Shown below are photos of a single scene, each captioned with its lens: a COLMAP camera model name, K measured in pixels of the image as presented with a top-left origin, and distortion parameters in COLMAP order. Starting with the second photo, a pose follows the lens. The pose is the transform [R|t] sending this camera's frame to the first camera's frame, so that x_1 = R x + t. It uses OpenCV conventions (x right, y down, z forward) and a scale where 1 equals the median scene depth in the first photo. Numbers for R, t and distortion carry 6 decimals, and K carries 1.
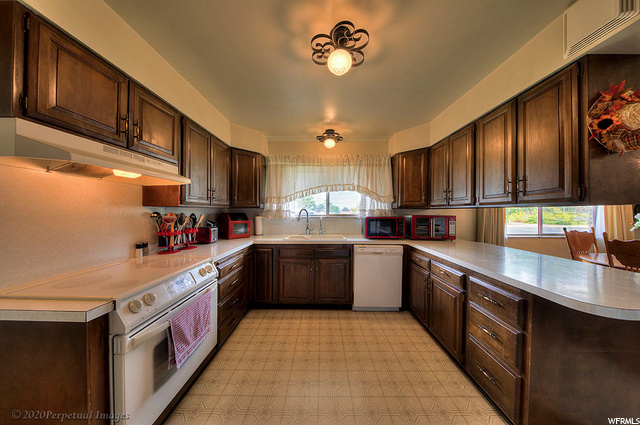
lens RADIAL K [[204.0, 0, 320.0], [0, 204.0, 212.5], [0, 0, 1]] dist [0.000746, -0.000006]
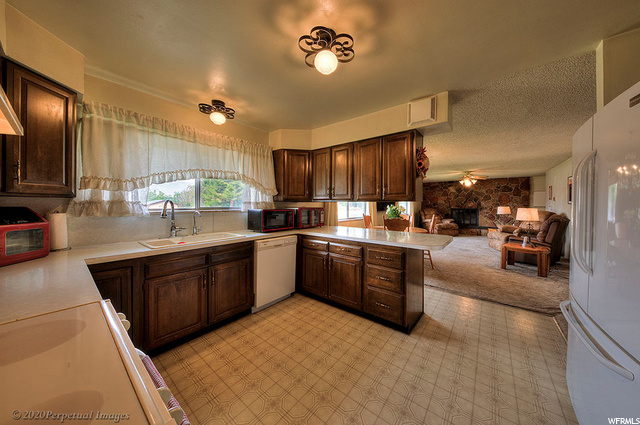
lens RADIAL K [[203.7, 0, 335.5], [0, 203.7, 206.9], [0, 0, 1]] dist [-0.017984, -0.000031]
pose [[0.585267, -0.009121, 0.810790, -0.335965], [0.001256, 0.999946, 0.010342, -0.001377], [-0.810840, -0.005035, 0.585246, 0.174345]]
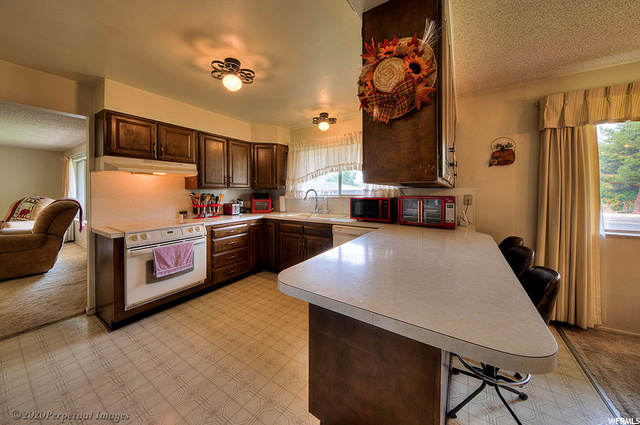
lens RADIAL K [[223.1, 0, 318.2], [0, 223.1, 191.1], [0, 0, 1]] dist [-0.001375, -0.000170]
pose [[0.843158, -0.005603, -0.537637, 0.657121], [0.002784, 0.999978, -0.006055, -0.001197], [0.537659, 0.003608, 0.843155, 0.025886]]
